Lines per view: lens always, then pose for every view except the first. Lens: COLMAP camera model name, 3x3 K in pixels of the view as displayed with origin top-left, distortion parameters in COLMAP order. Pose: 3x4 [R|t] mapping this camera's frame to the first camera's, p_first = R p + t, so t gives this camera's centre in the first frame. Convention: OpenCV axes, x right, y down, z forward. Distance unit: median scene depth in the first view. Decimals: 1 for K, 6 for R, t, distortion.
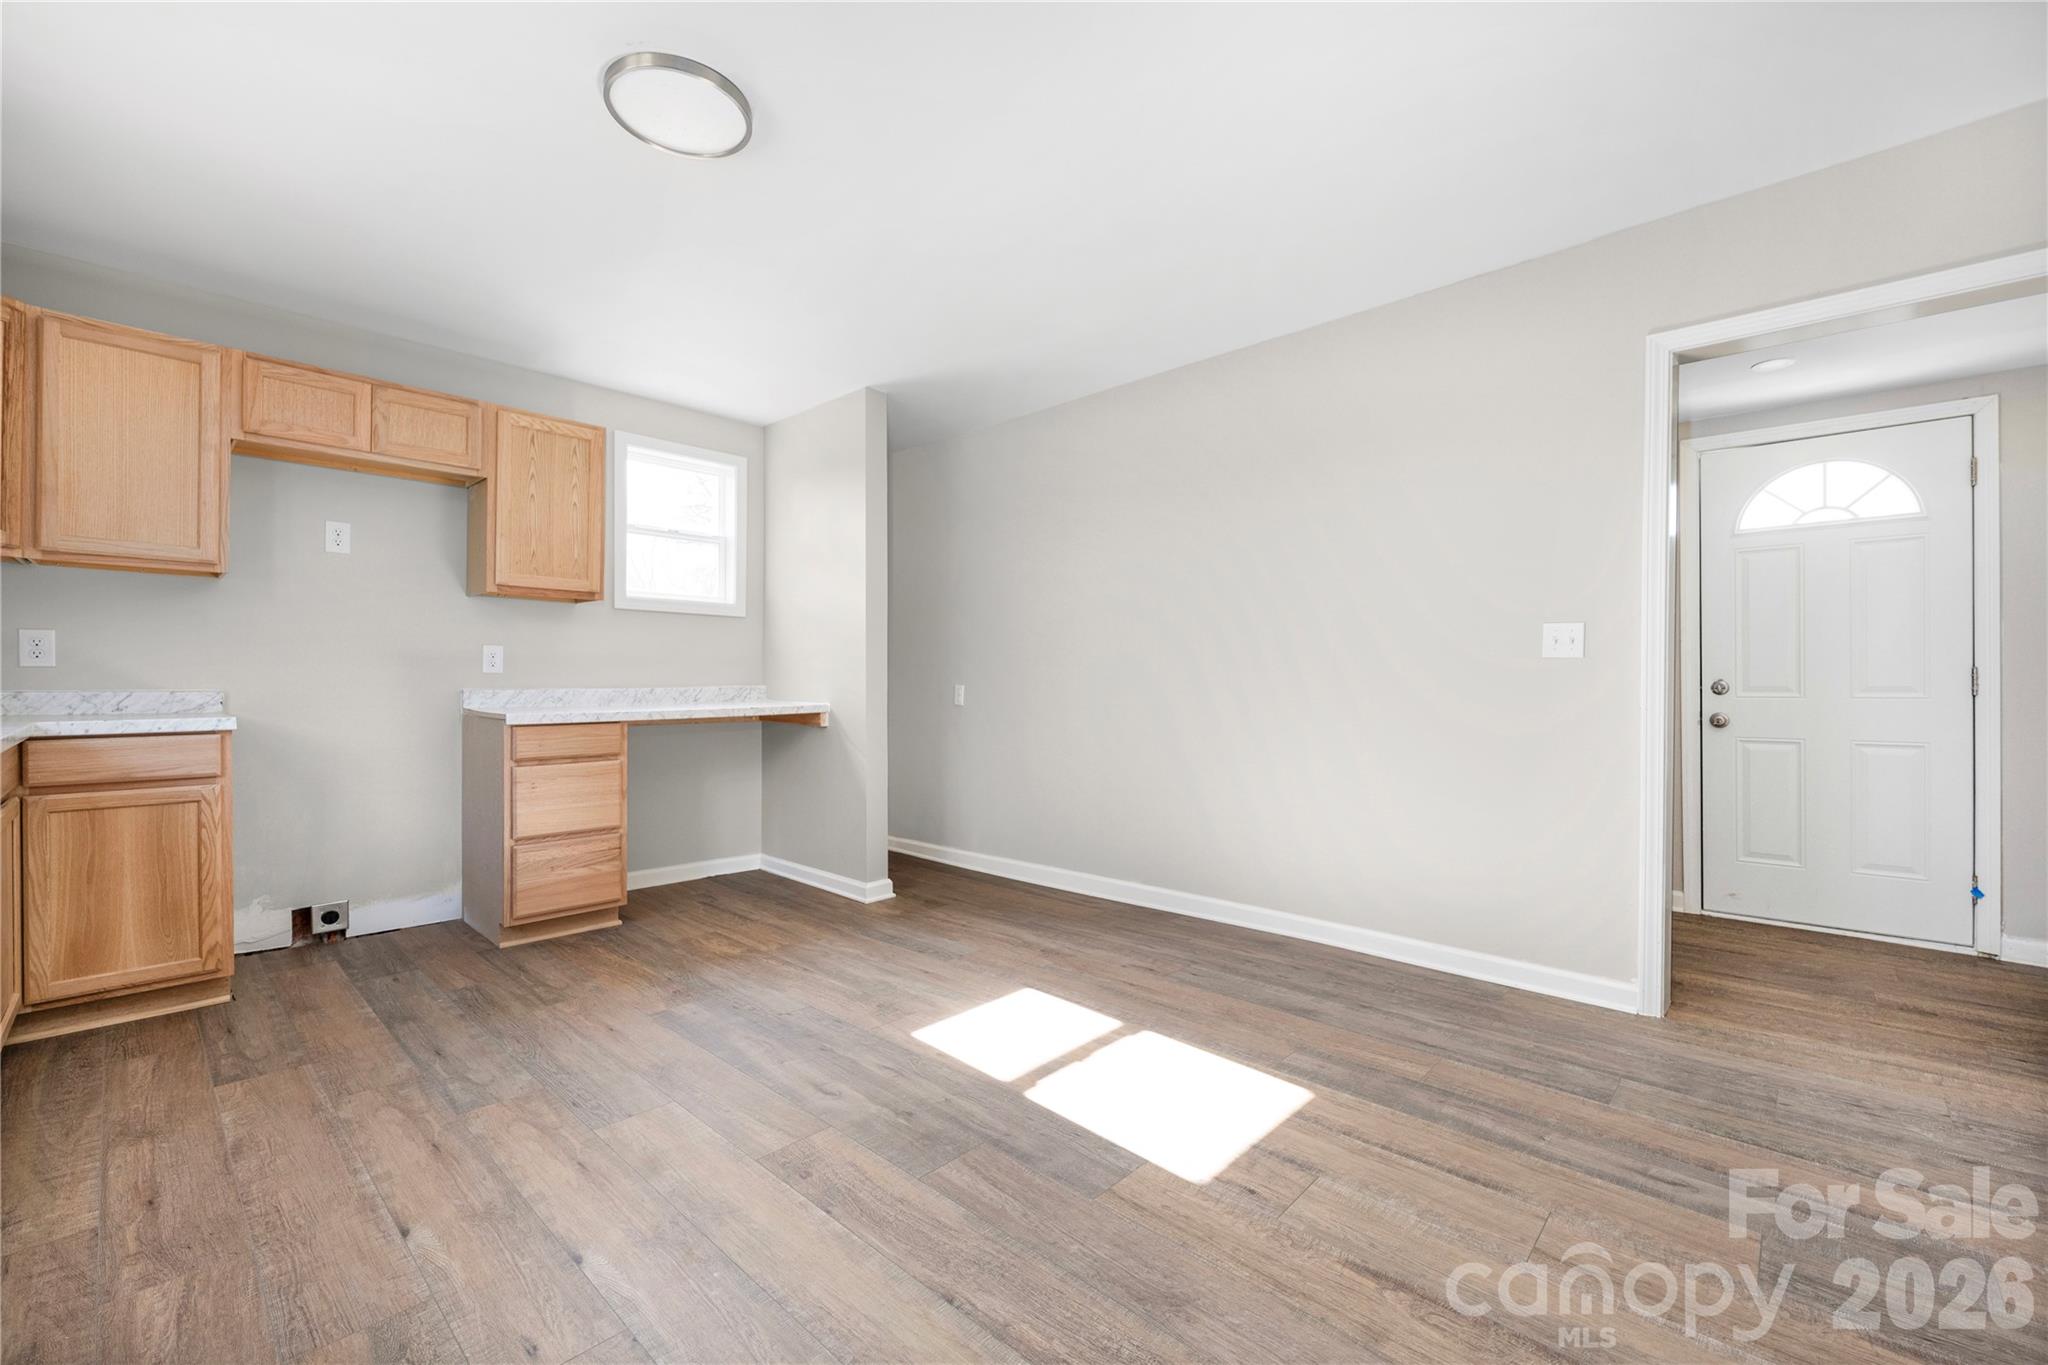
lens RADIAL K [[814.3, 0, 1024.0], [0, 814.3, 682.5], [0, 0, 1]] dist [-0.003936, 0.000192]
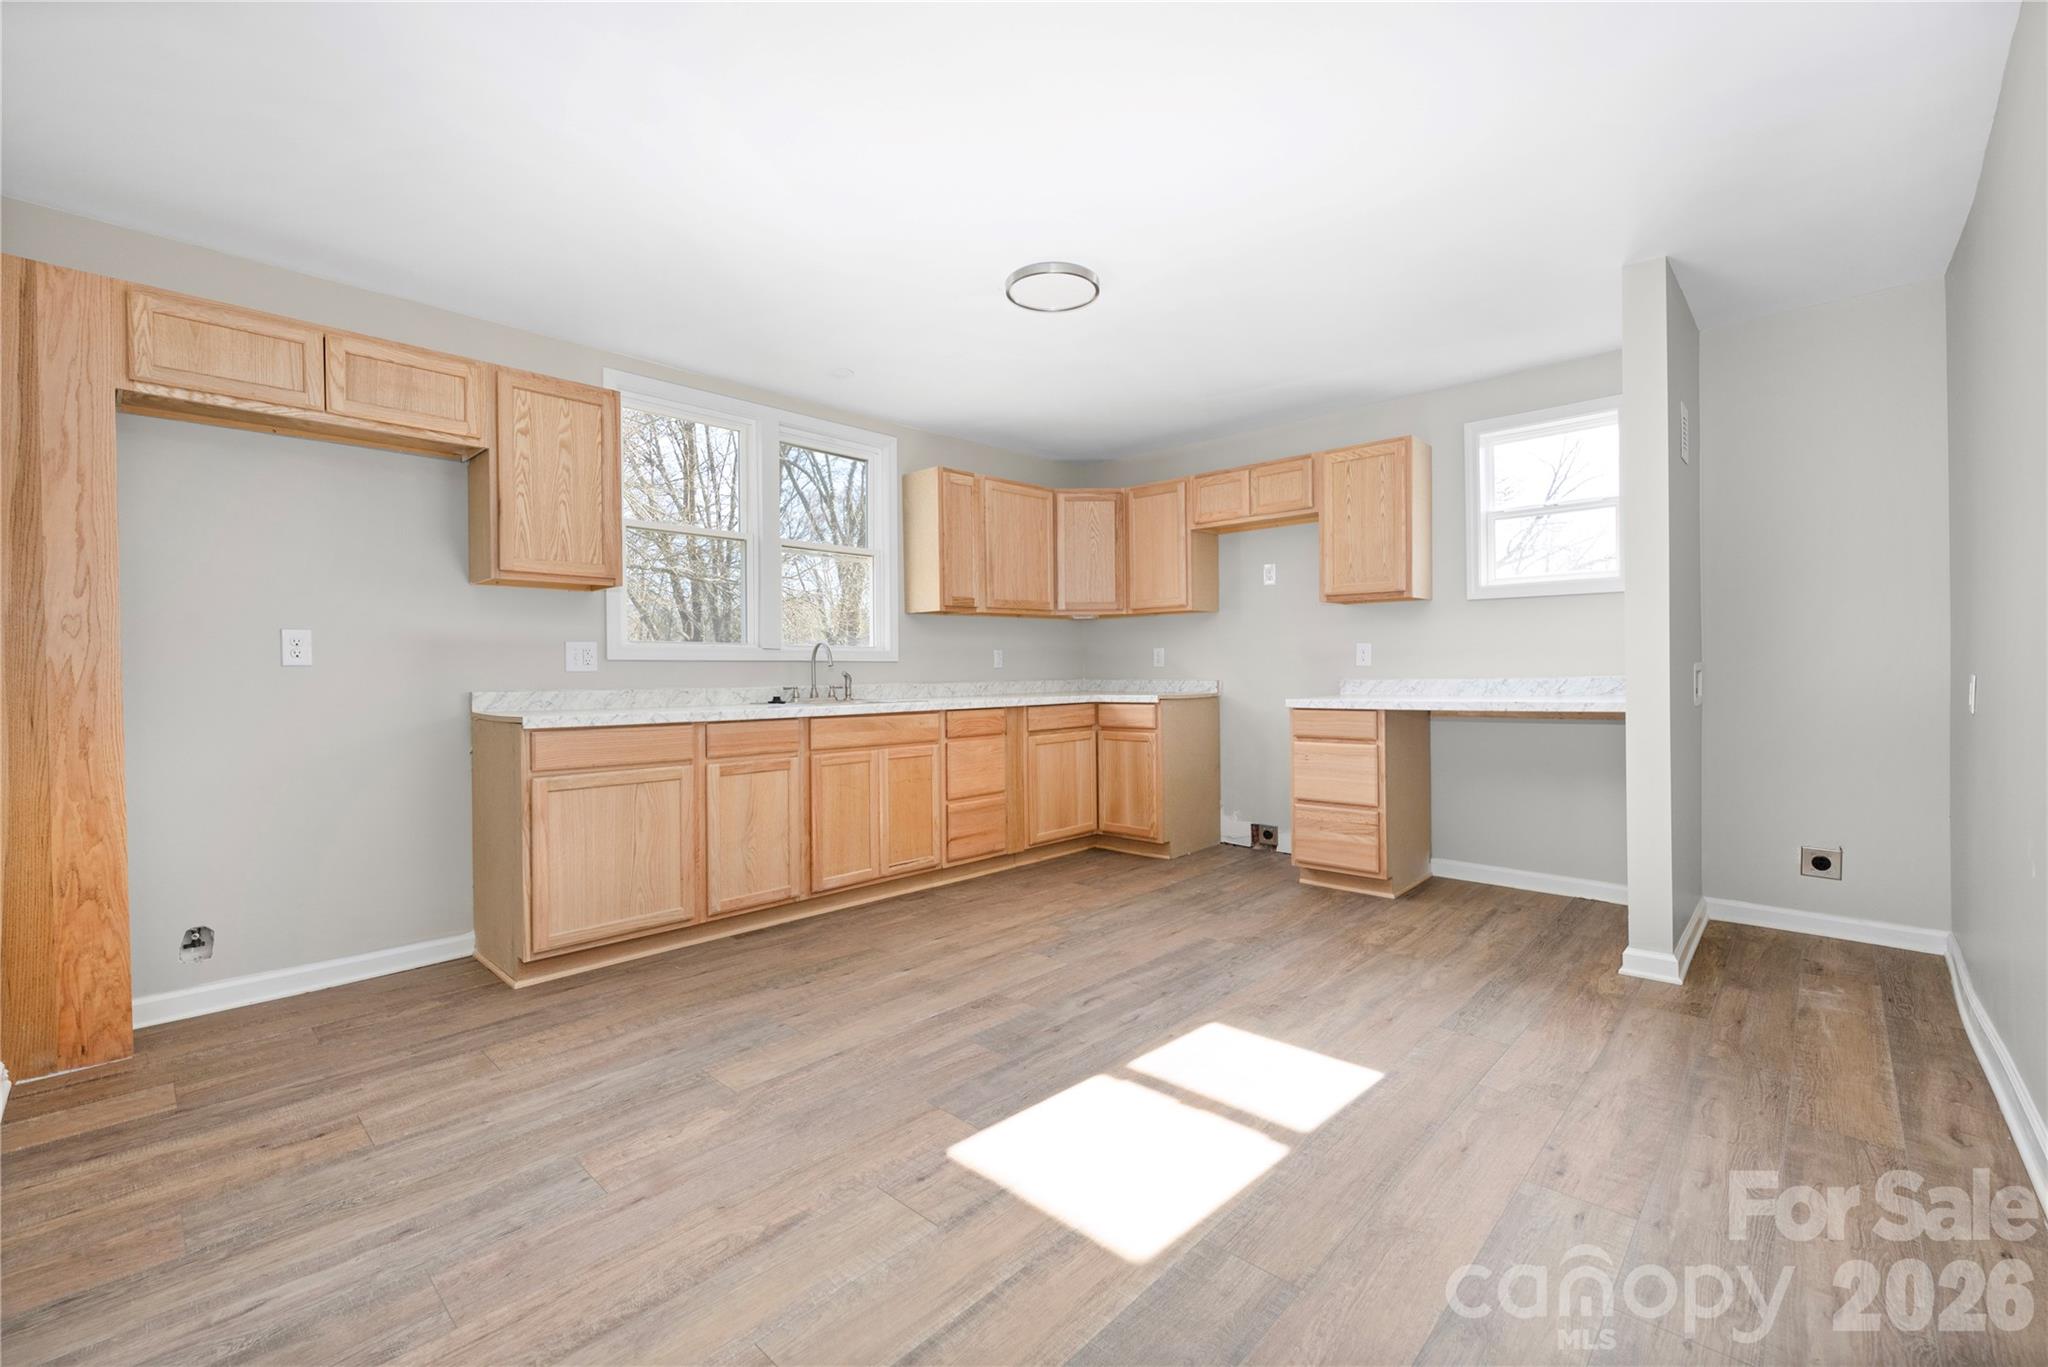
lens RADIAL K [[814.3, 0, 1024.0], [0, 814.3, 683.5], [0, 0, 1]] dist [-0.003936, 0.000192]
pose [[0.041566, 0.010945, -0.999076, 0.732291], [0.007870, 0.999905, 0.011281, -0.004775], [0.999105, -0.008331, 0.041476, 0.614164]]
